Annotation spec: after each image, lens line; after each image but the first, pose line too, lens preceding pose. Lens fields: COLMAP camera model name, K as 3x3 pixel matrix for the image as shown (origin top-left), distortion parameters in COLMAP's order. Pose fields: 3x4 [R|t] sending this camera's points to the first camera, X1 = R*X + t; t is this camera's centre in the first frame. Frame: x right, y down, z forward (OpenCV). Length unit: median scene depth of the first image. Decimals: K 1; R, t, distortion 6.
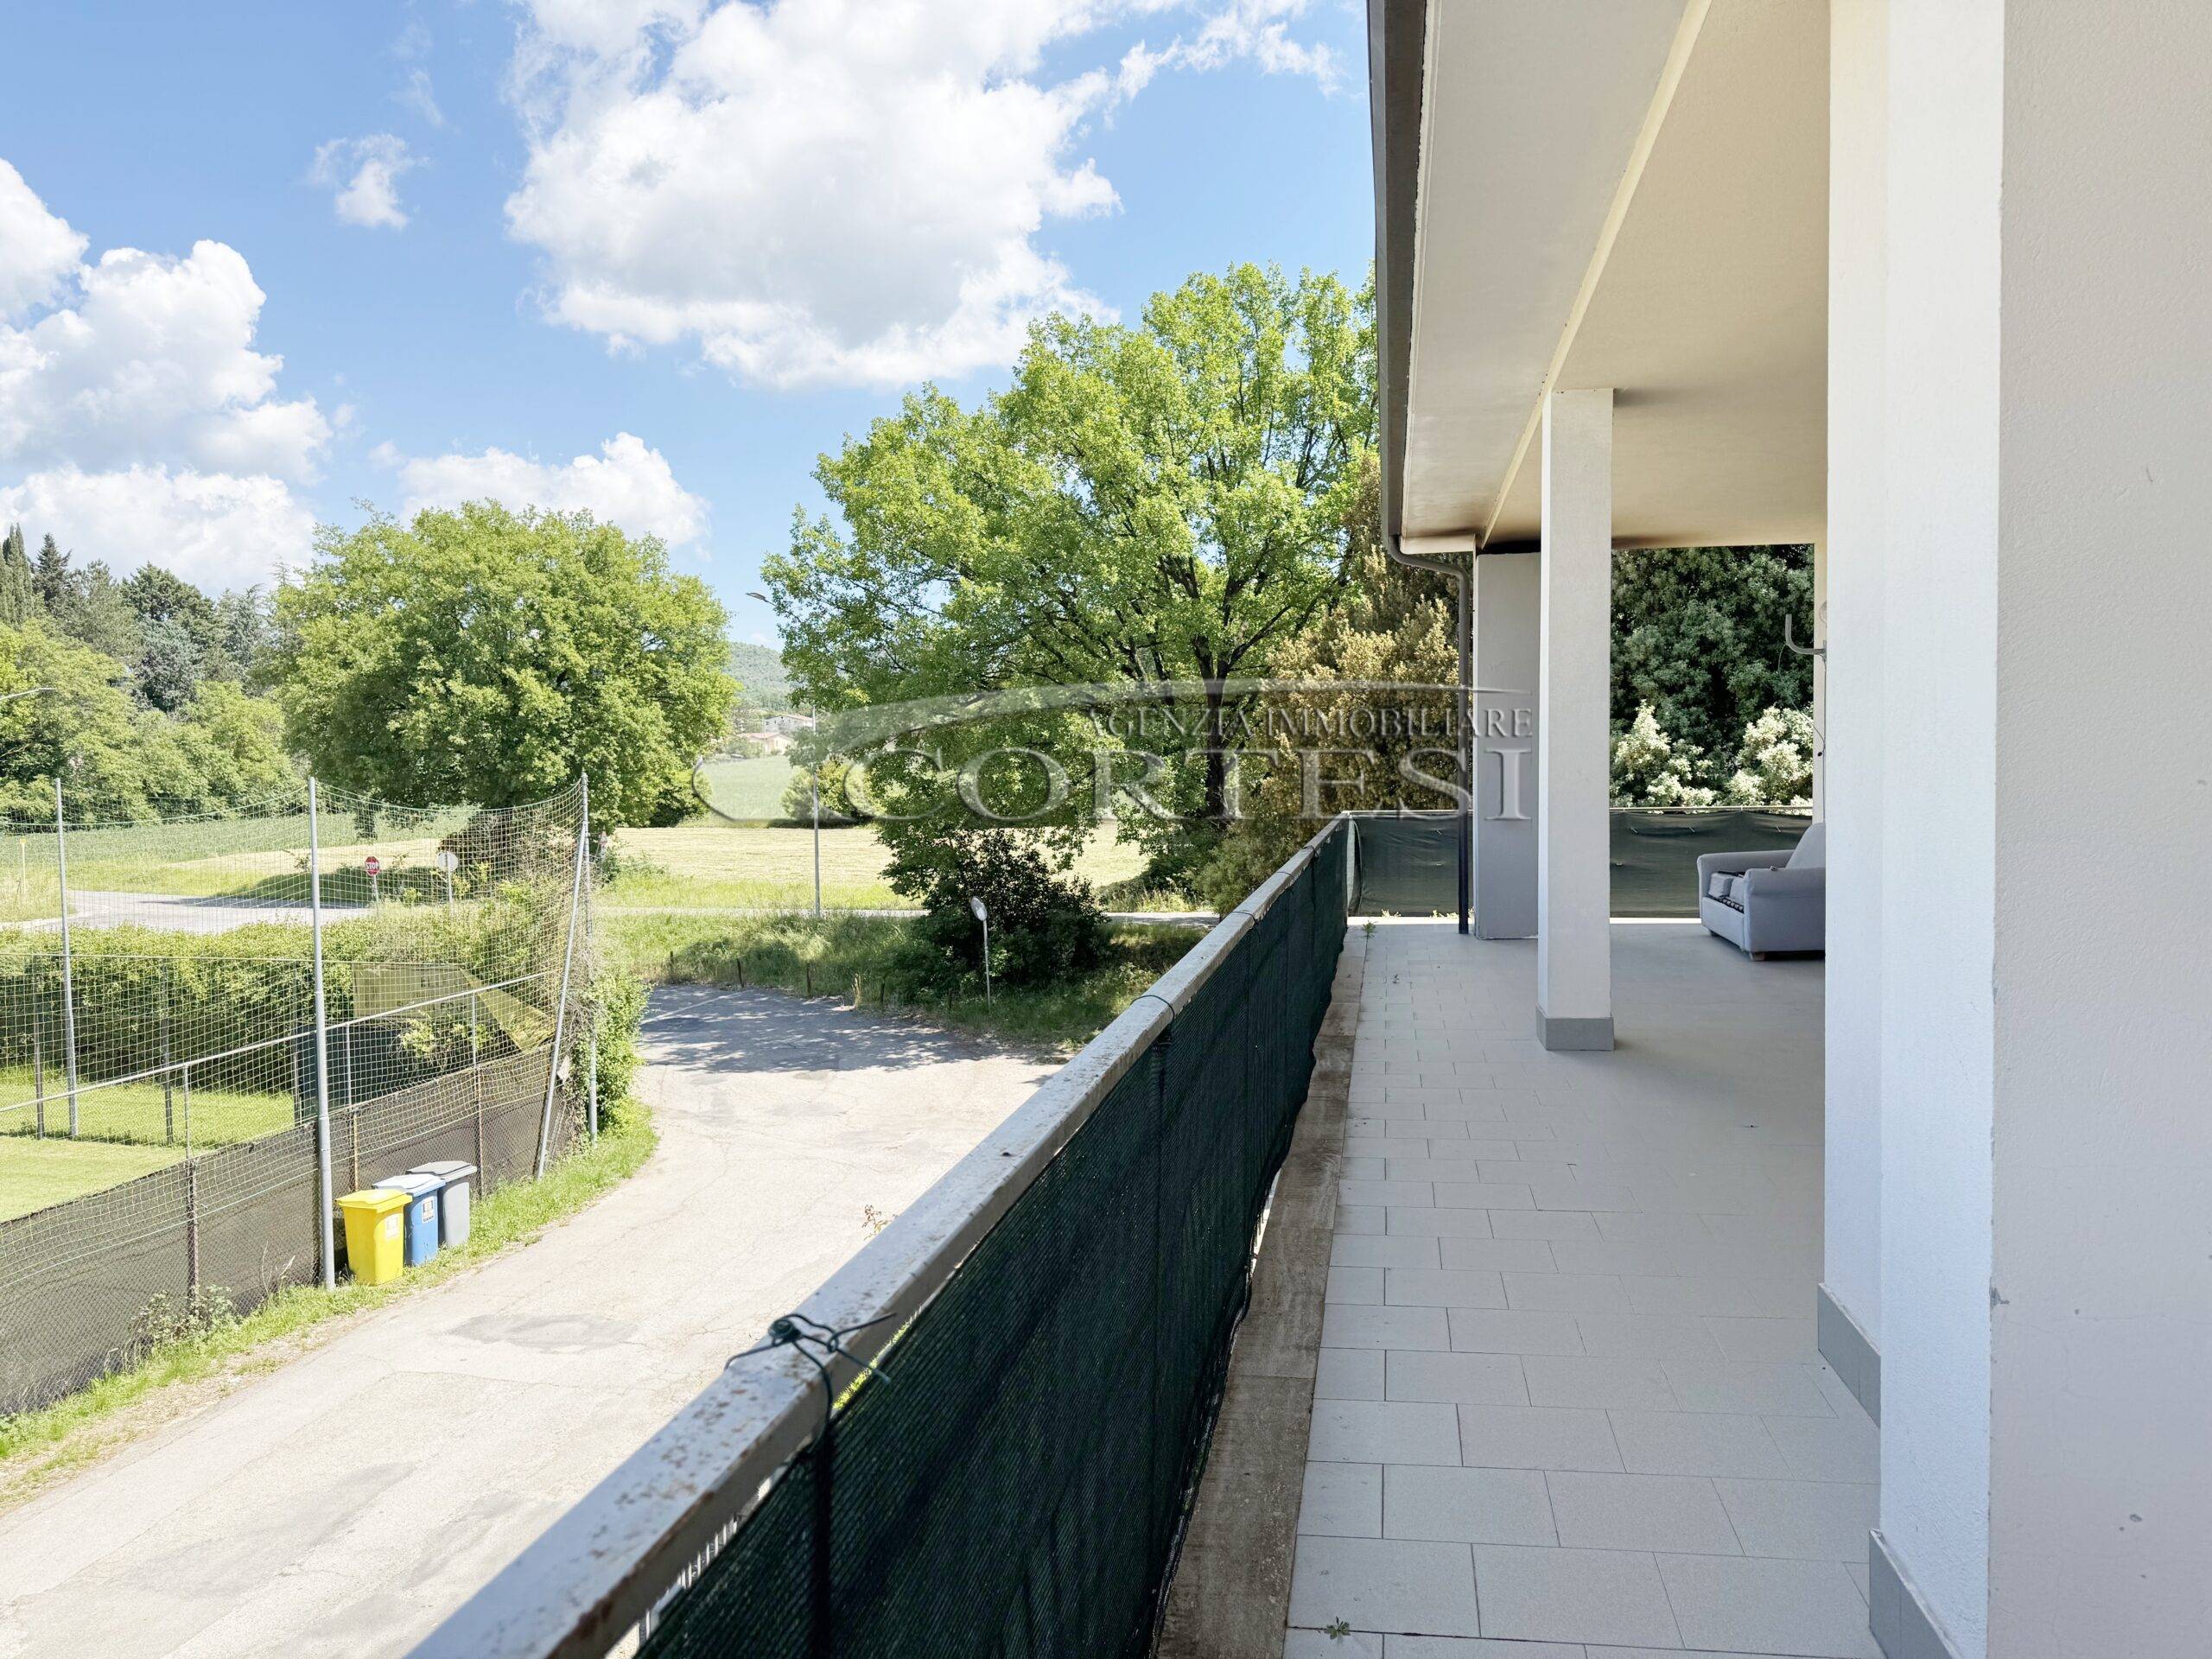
lens RADIAL K [[1552.6, 0, 1106.0], [0, 1552.6, 829.5], [0, 0, 1]] dist [0.094656, -0.000133]
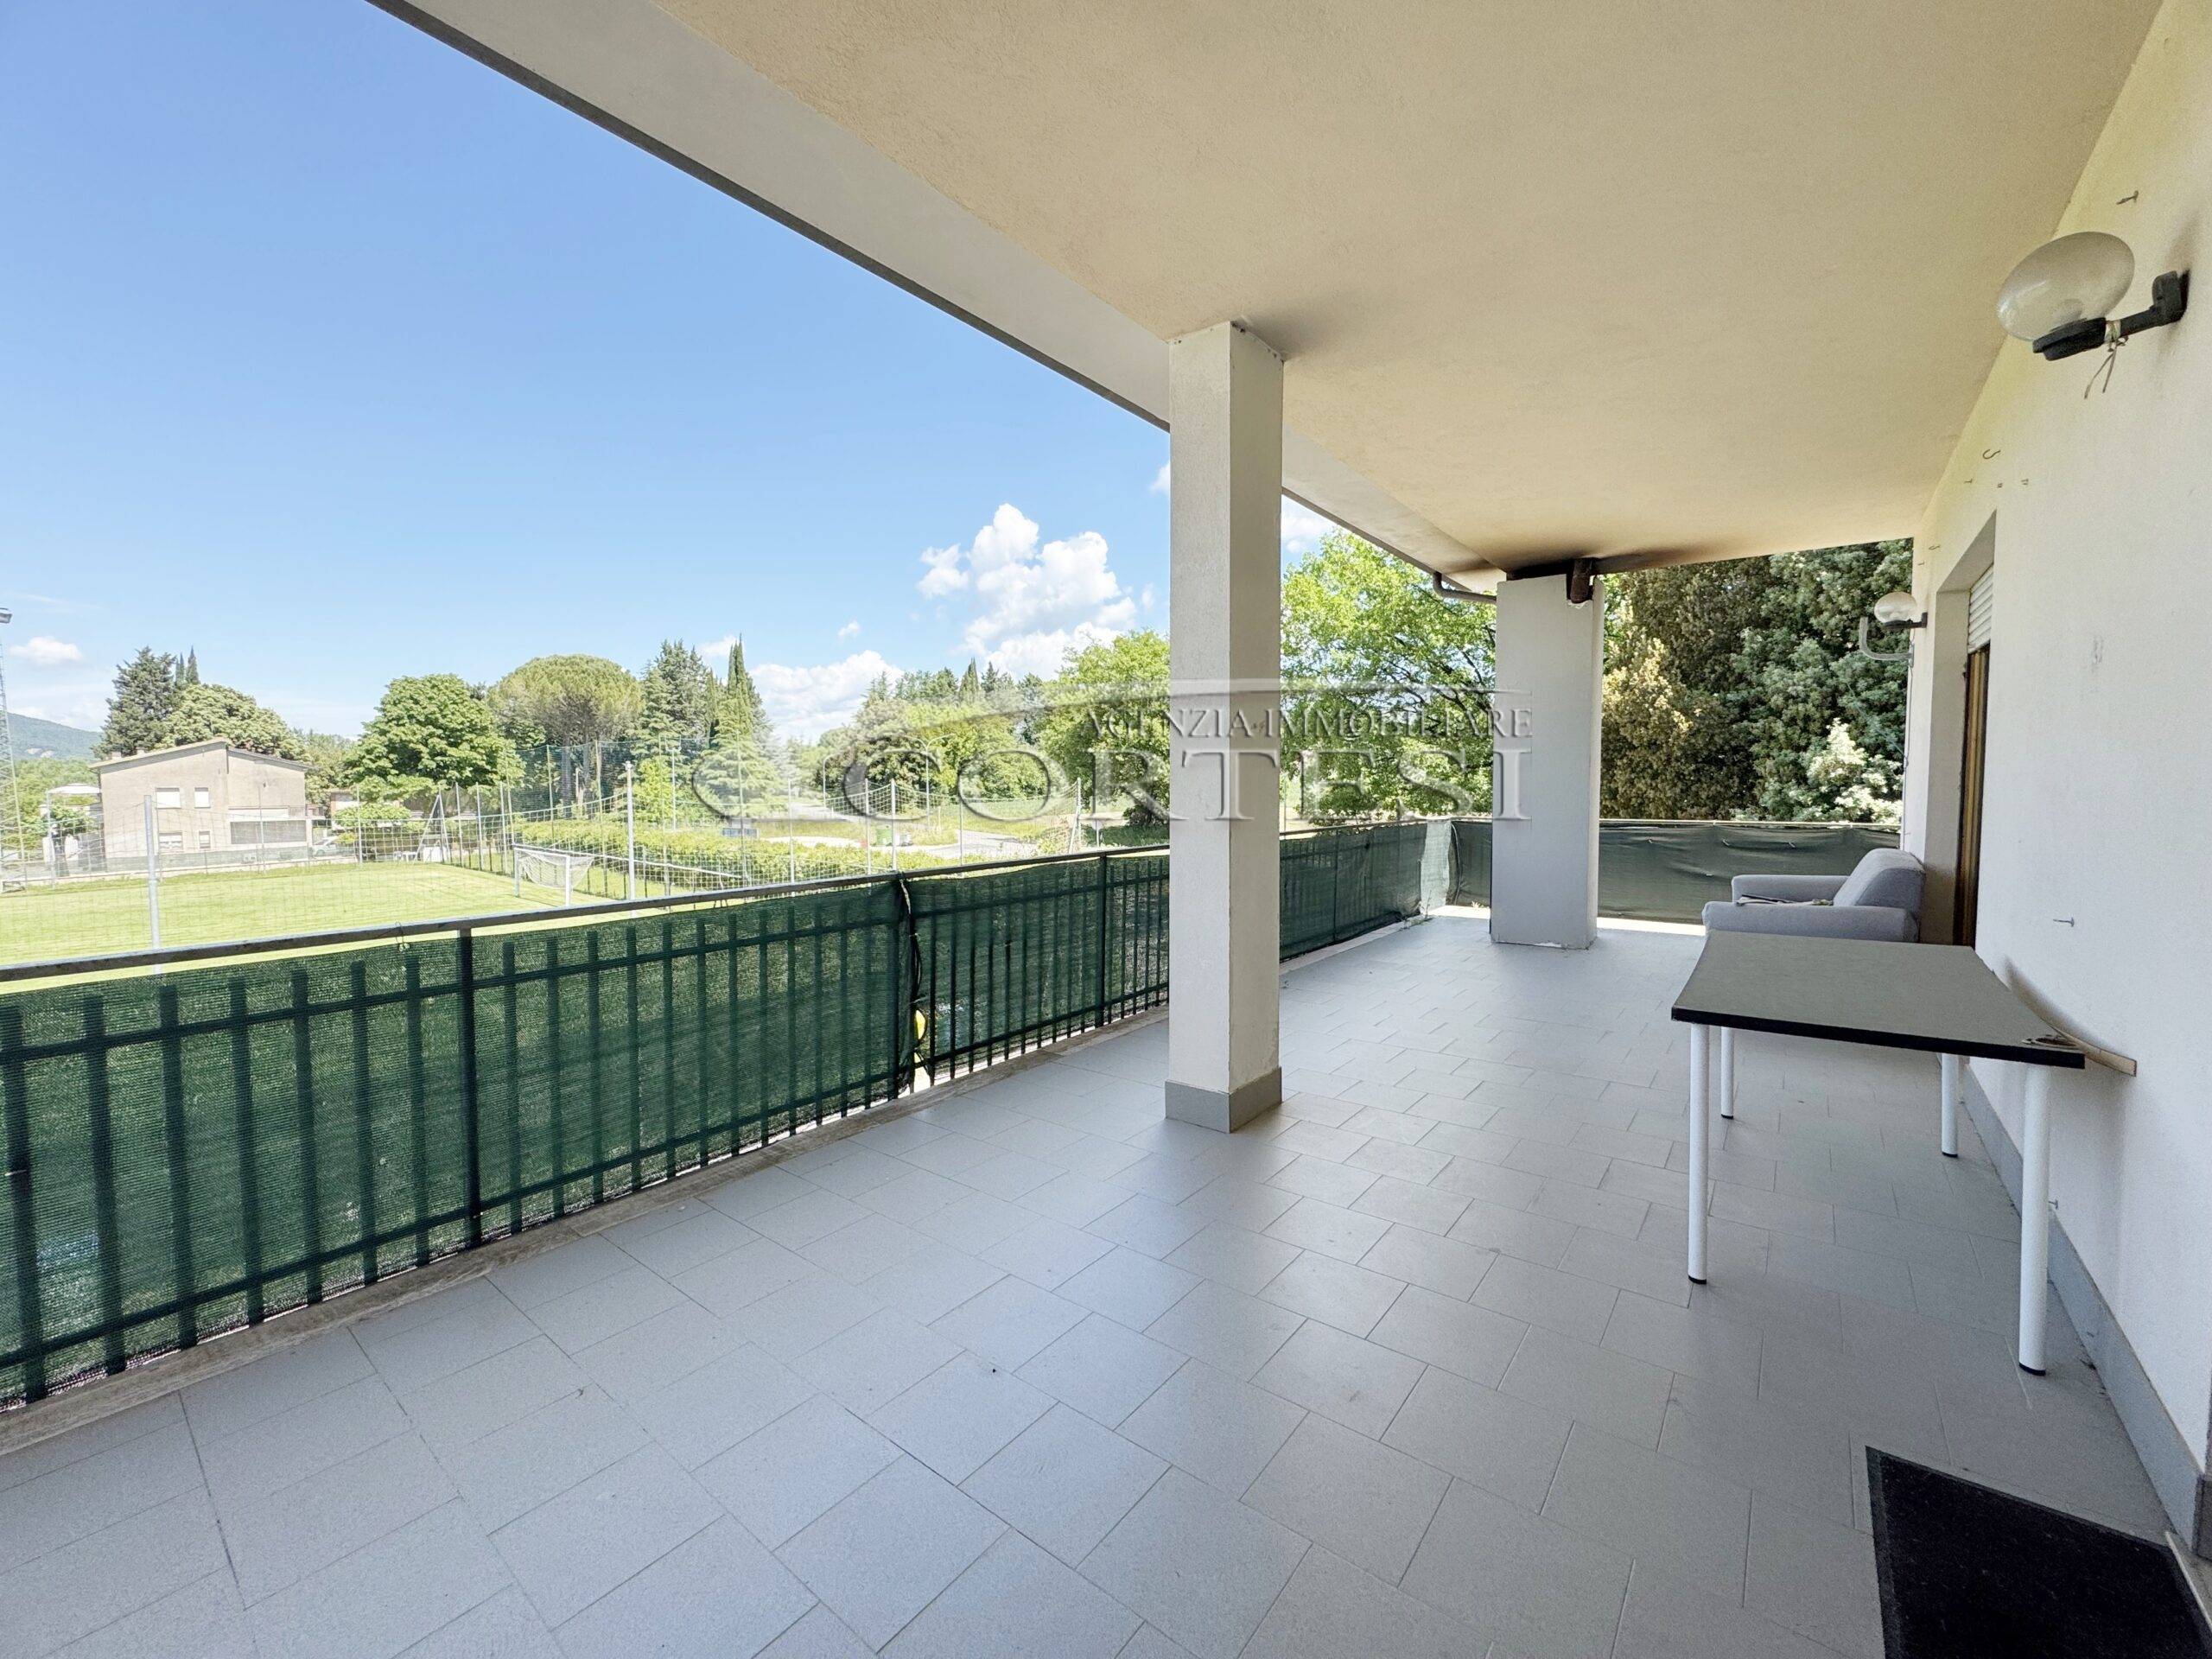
lens RADIAL K [[882.3, 0, 1106.0], [0, 882.3, 829.5], [0, 0, 1]] dist [-0.001163, -0.000072]
pose [[0.883441, 0.036524, -0.467117, 0.117019], [-0.025312, 0.999222, 0.030256, -0.007252], [0.467858, -0.014906, 0.883678, 0.142598]]
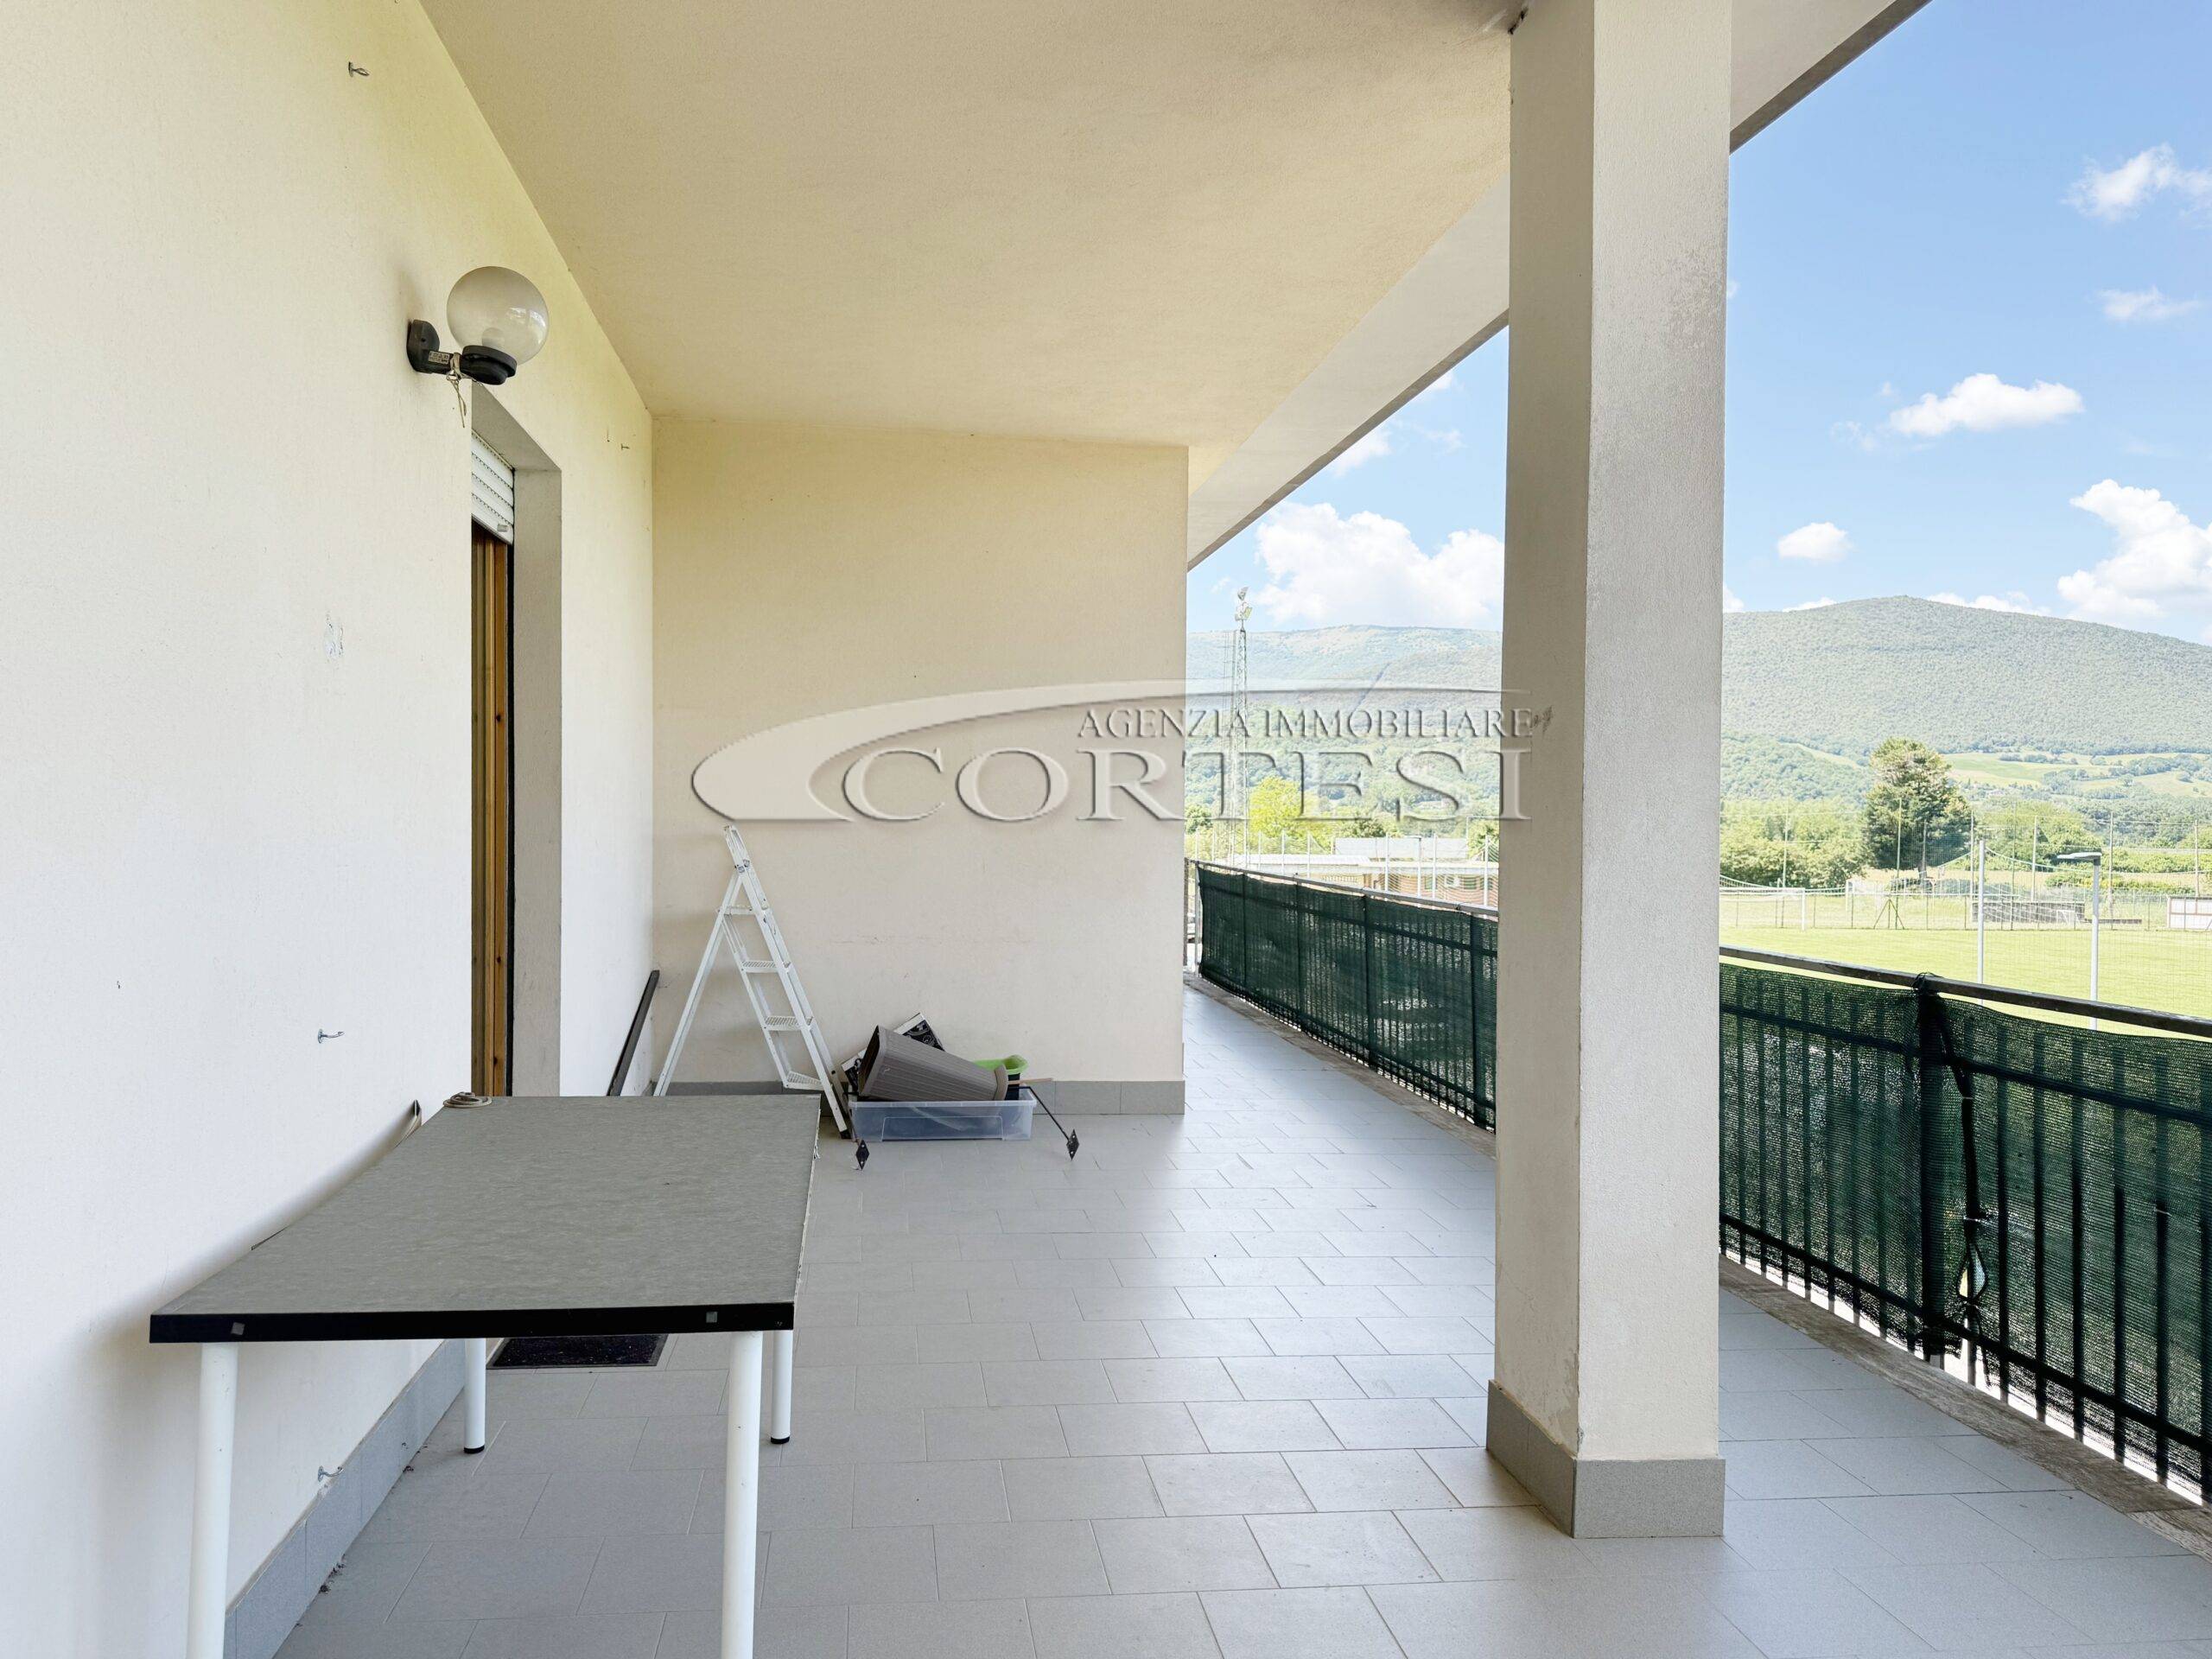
lens RADIAL K [[1552.6, 0, 1106.0], [0, 1552.6, 829.5], [0, 0, 1]] dist [0.094656, -0.000133]
pose [[-0.945663, 0.014153, -0.324839, 0.369196], [-0.001182, 0.998896, 0.046961, -0.087976], [0.325145, 0.044794, -0.944603, 2.197186]]
